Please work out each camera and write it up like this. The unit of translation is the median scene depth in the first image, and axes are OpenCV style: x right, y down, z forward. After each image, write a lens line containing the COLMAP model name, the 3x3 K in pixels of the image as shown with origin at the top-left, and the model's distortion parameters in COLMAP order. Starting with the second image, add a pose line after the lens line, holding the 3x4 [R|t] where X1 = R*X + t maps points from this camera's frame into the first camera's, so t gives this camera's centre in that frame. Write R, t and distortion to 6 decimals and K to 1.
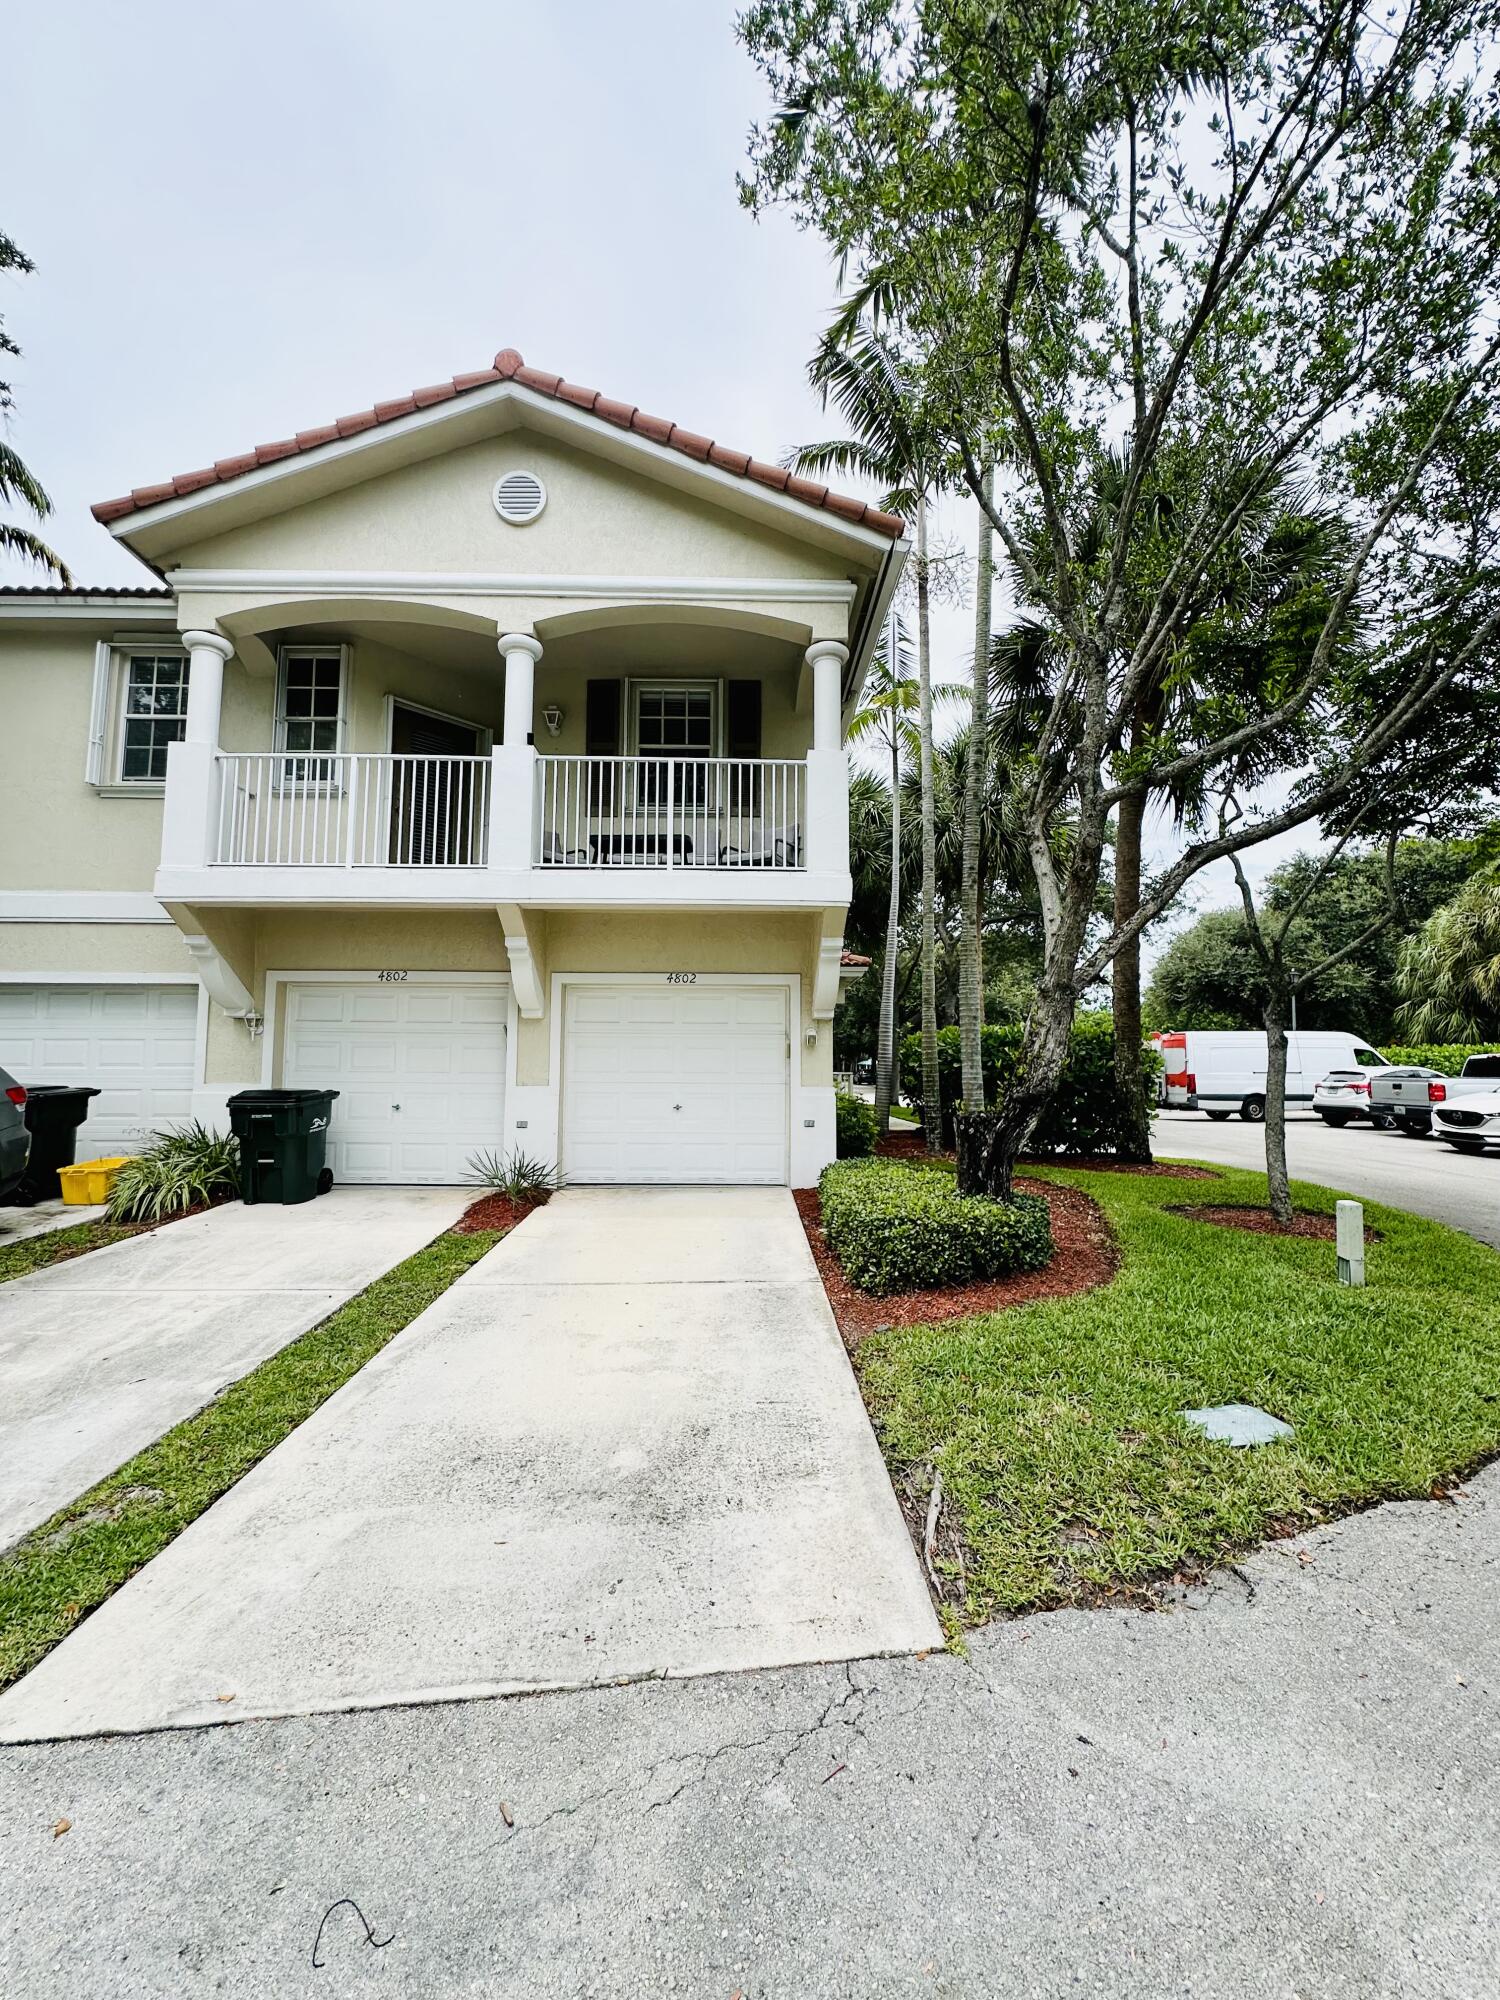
lens RADIAL K [[791.2, 0, 760.1], [0, 791.2, 1005.1], [0, 0, 1]] dist [-0.004532, 0.000676]
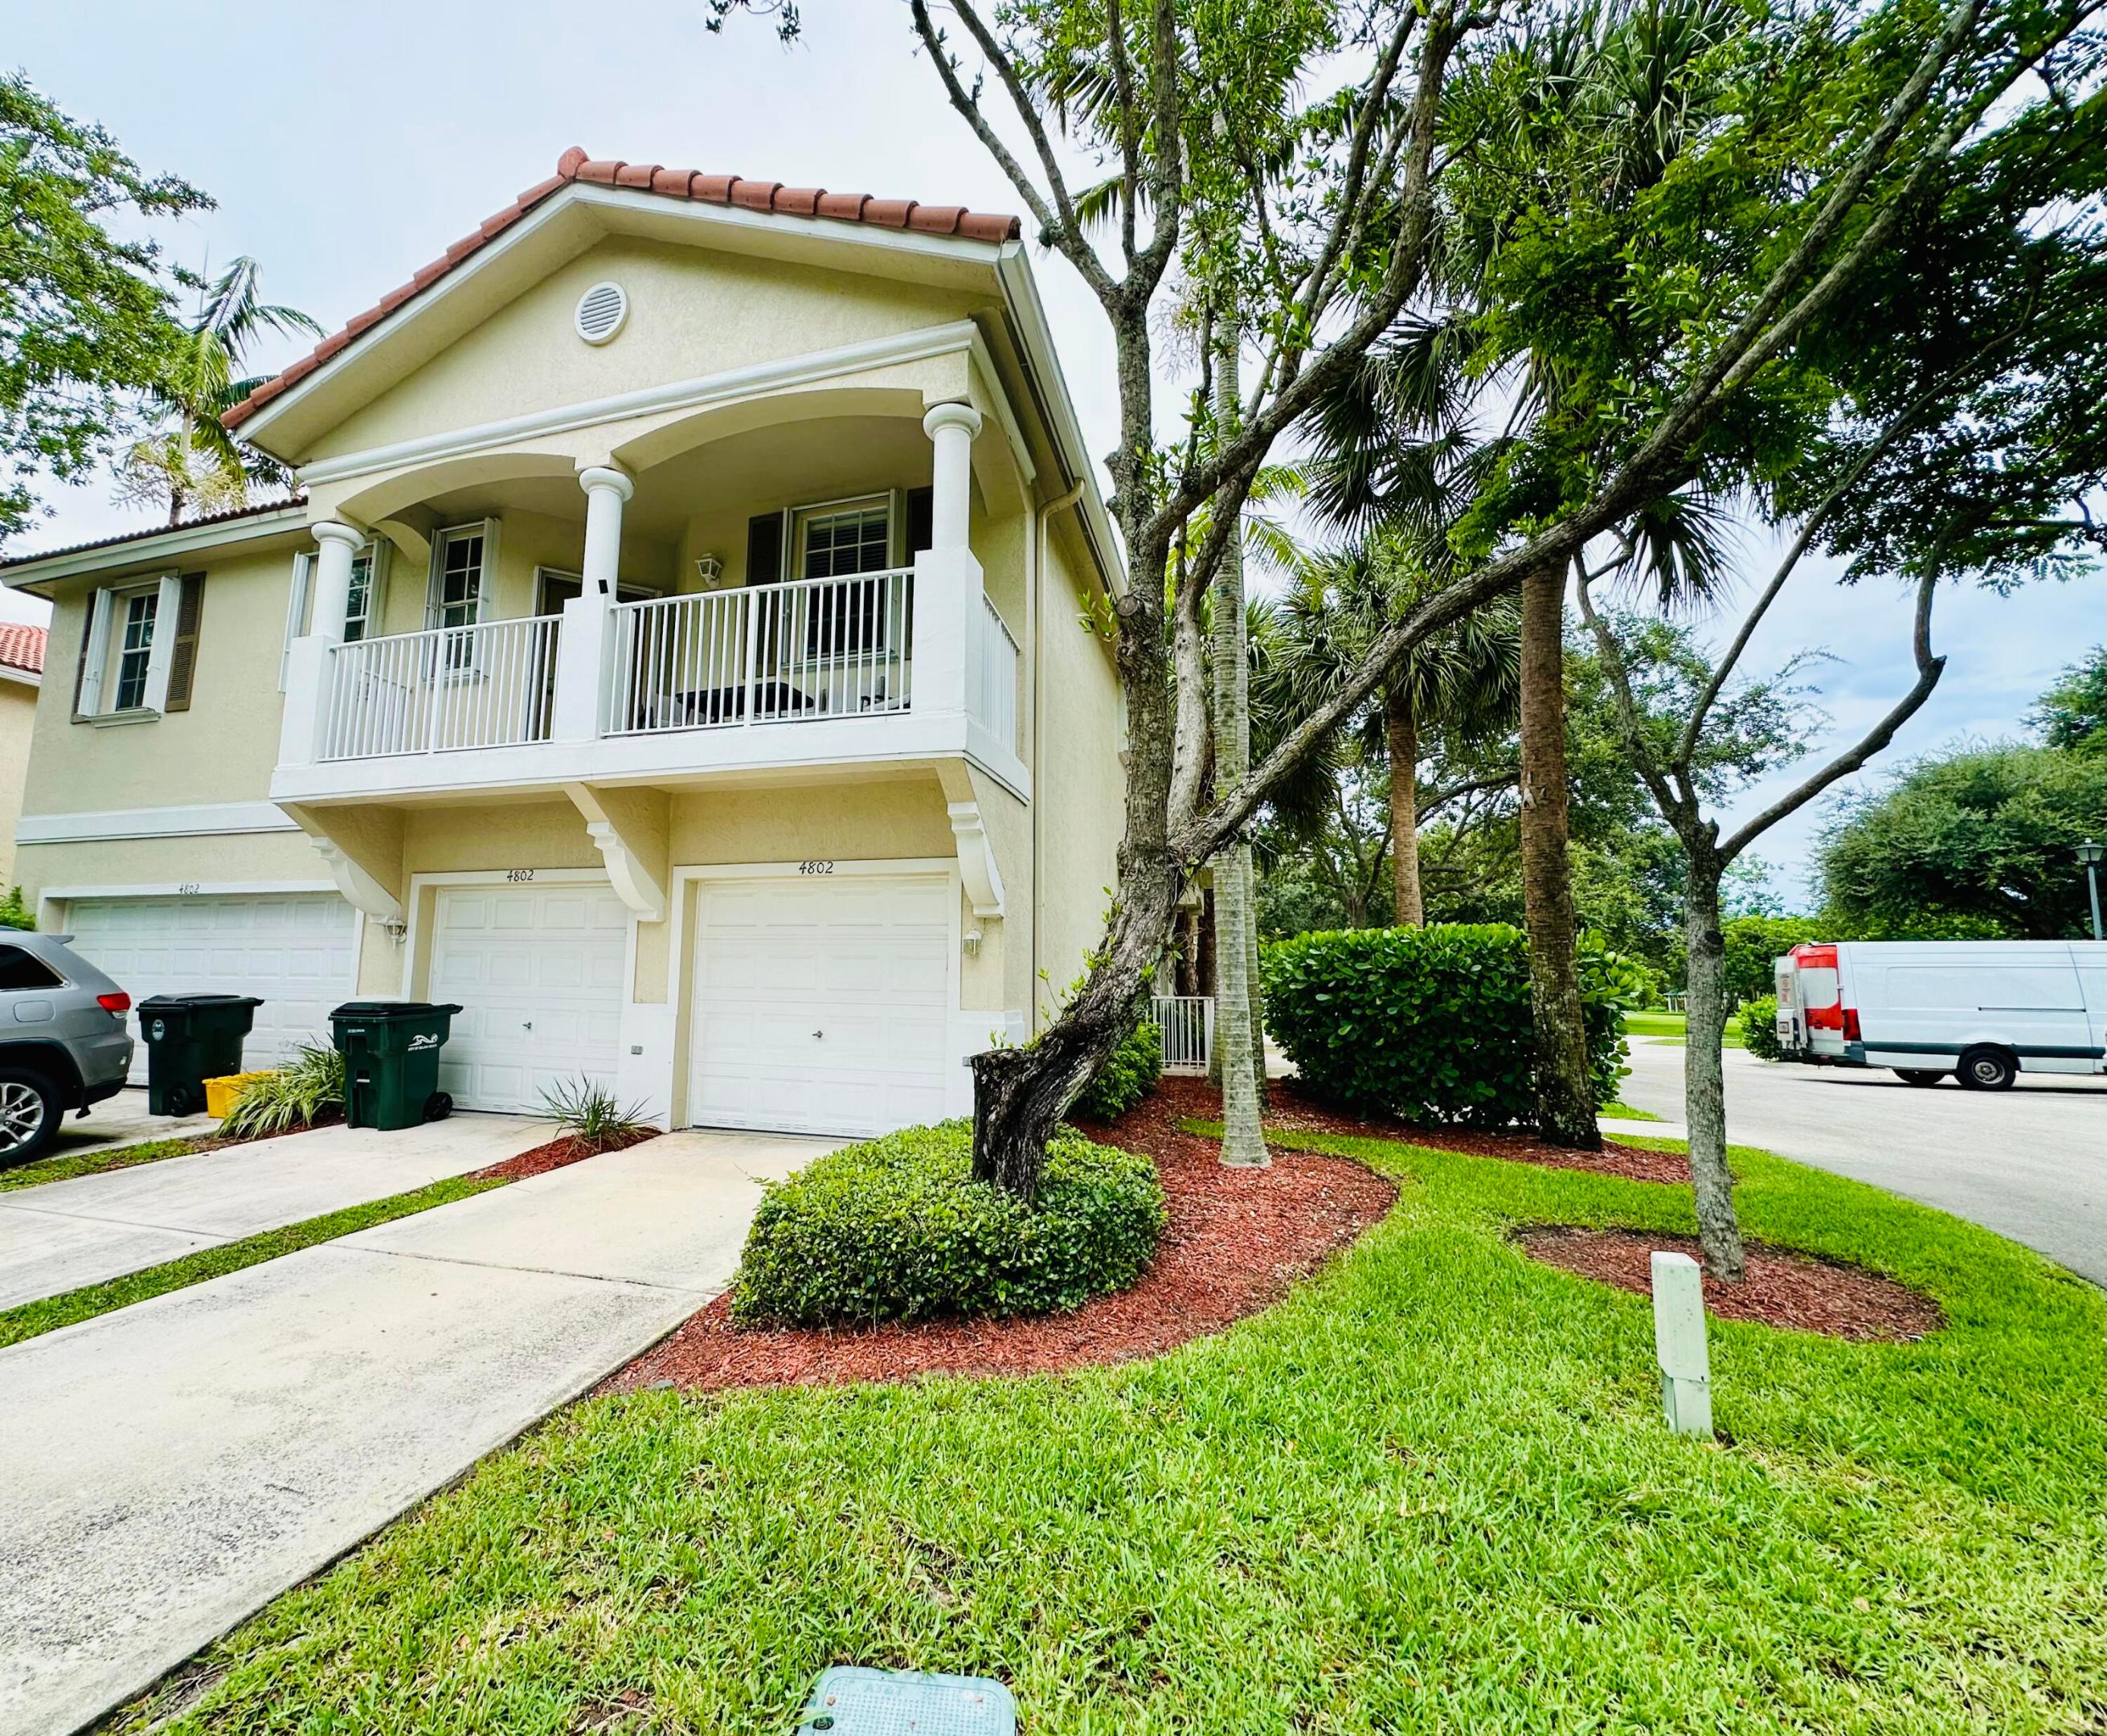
lens RADIAL K [[903.8, 0, 1043.8], [0, 903.8, 876.1], [0, 0, 1]] dist [-0.001644, 0.000939]
pose [[0.944283, -0.031288, -0.327644, 0.432377], [0.013979, 0.998386, -0.055053, 0.028393], [0.328837, 0.047405, 0.943196, 0.248464]]
